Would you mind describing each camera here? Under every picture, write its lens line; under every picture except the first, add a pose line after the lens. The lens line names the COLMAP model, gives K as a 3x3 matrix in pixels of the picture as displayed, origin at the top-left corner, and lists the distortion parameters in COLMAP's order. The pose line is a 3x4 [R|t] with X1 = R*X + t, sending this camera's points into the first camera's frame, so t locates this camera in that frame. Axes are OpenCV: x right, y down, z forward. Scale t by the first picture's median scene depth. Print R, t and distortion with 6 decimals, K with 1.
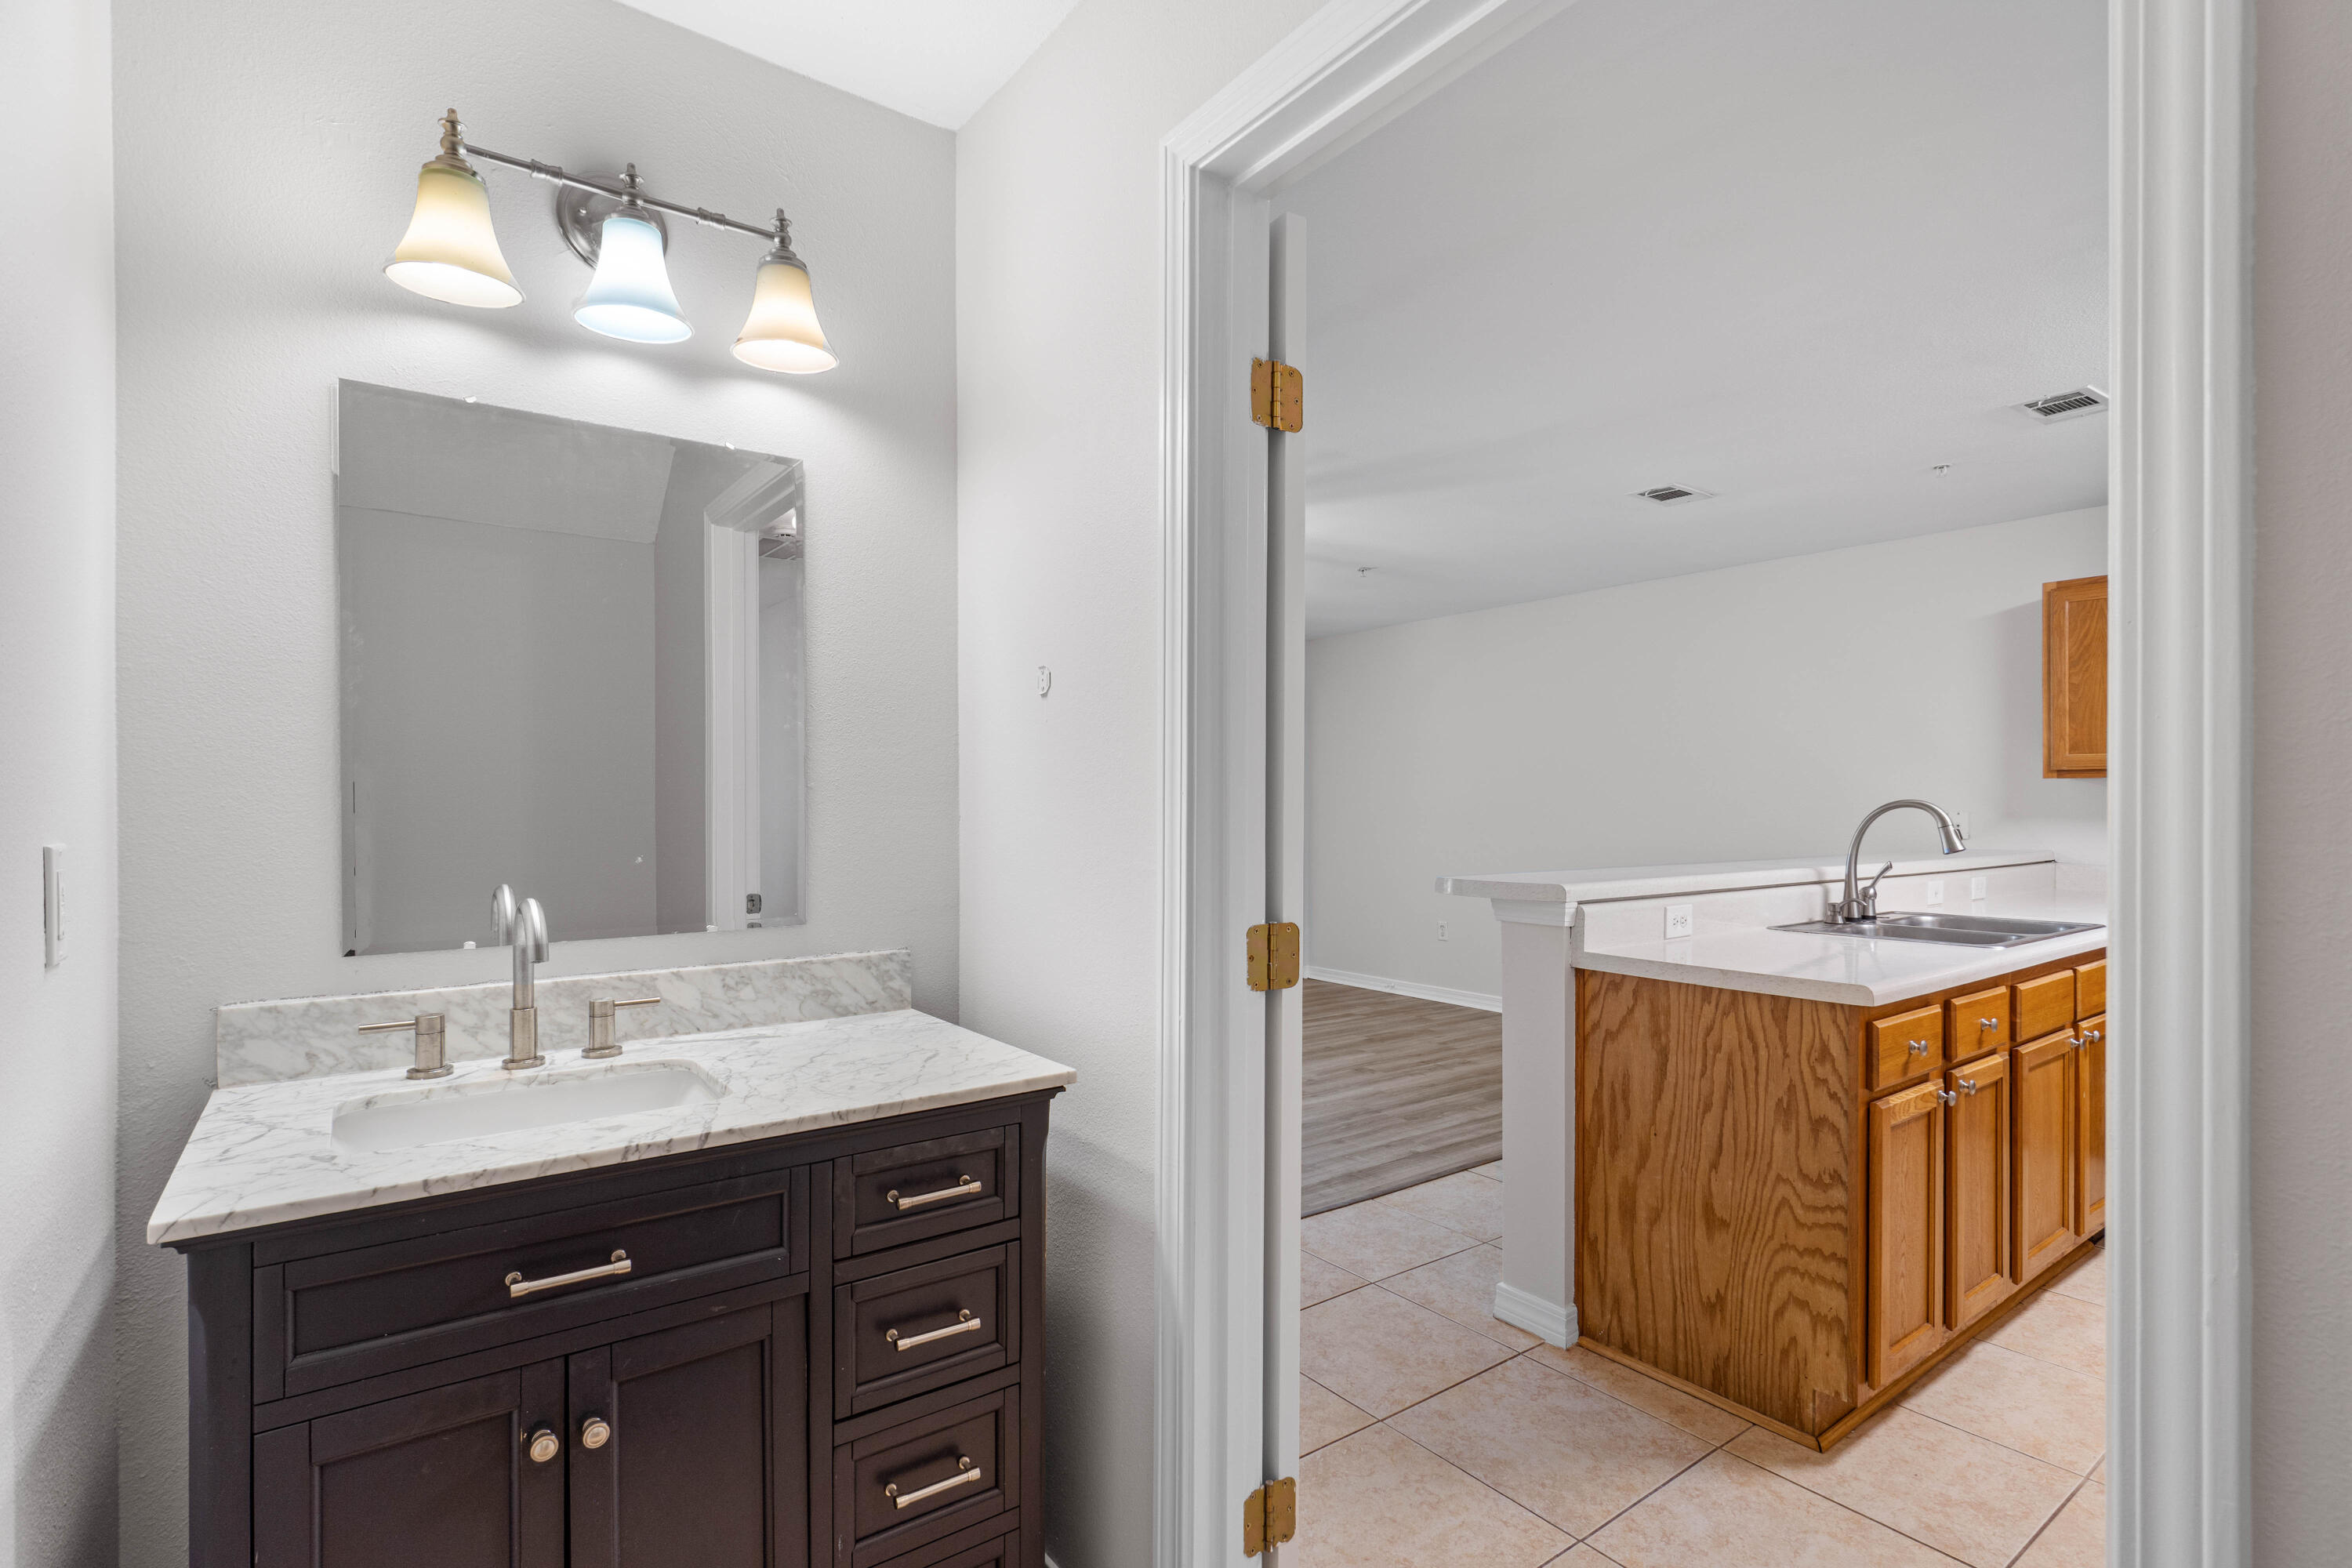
lens RADIAL K [[1107.6, 0, 1208.2], [0, 1107.6, 805.4], [0, 0, 1]] dist [-0.012152, 0.008693]
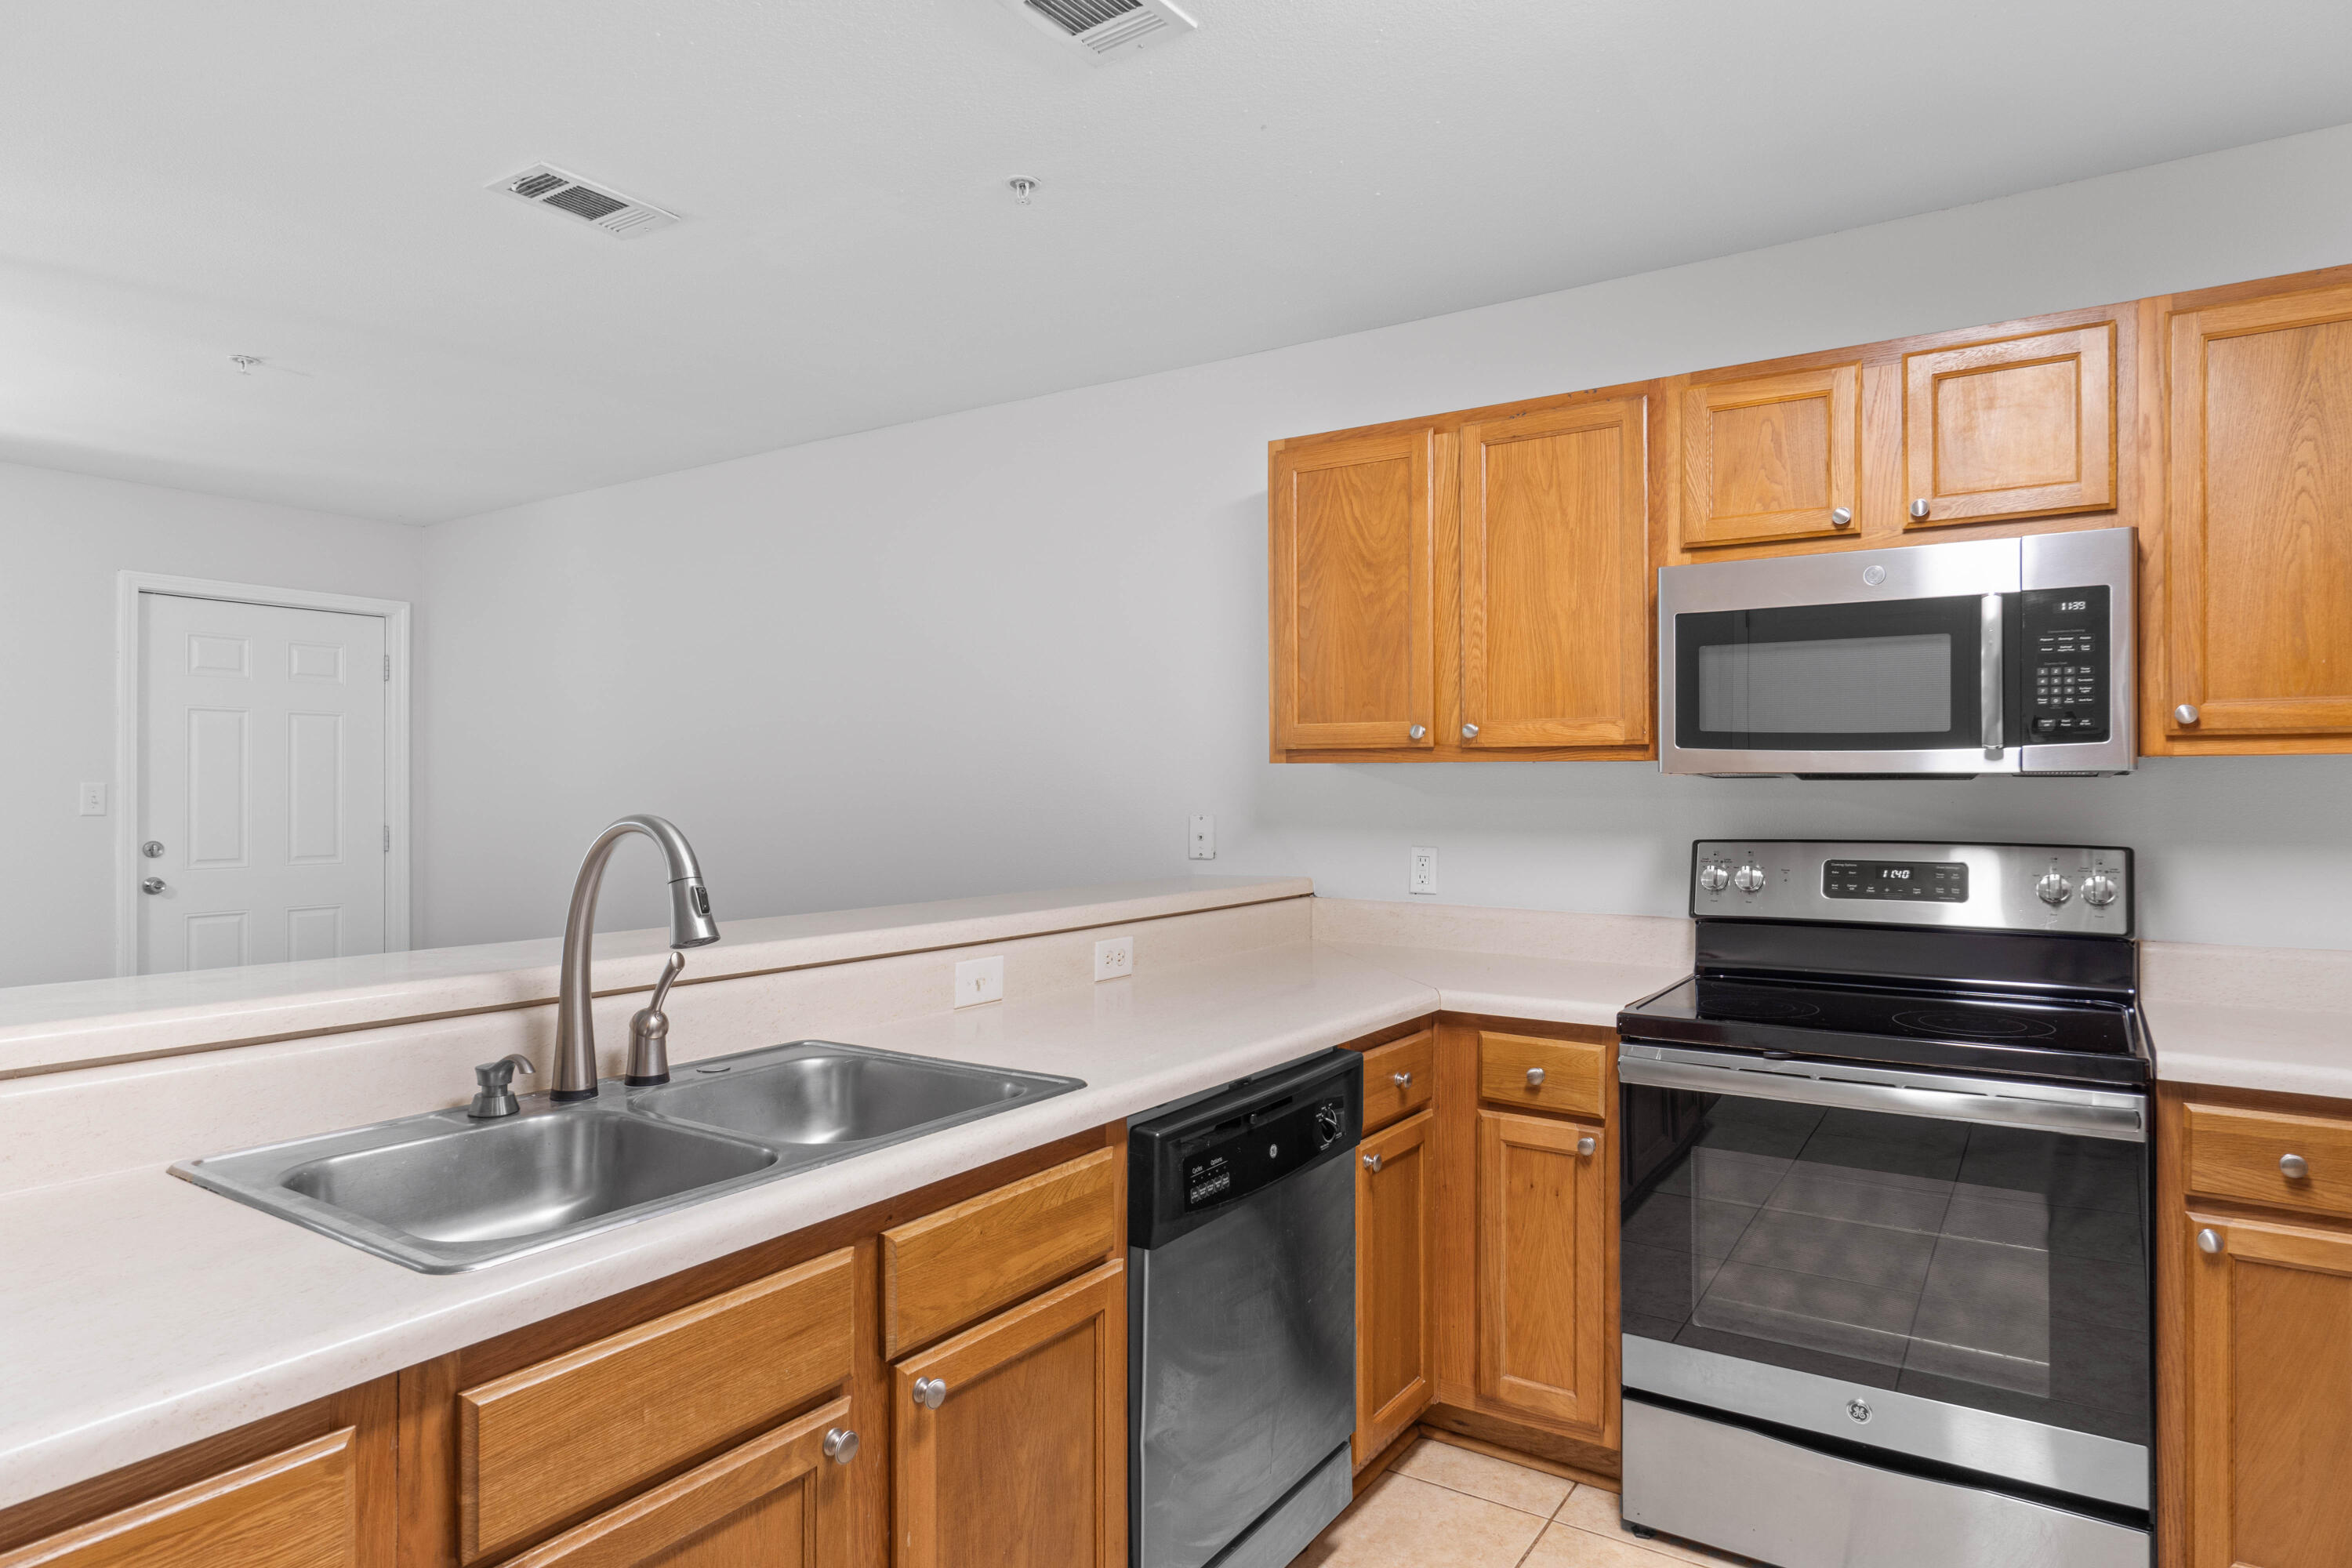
lens RADIAL K [[1327.3, 0, 1192.1], [0, 1327.3, 779.7], [0, 0, 1]] dist [0.003737, -0.003345]
pose [[0.943730, 0.000723, 0.330716, 0.688400], [0.001478, 0.999978, -0.006404, -0.015059], [-0.330714, 0.006533, 0.943708, 0.470622]]
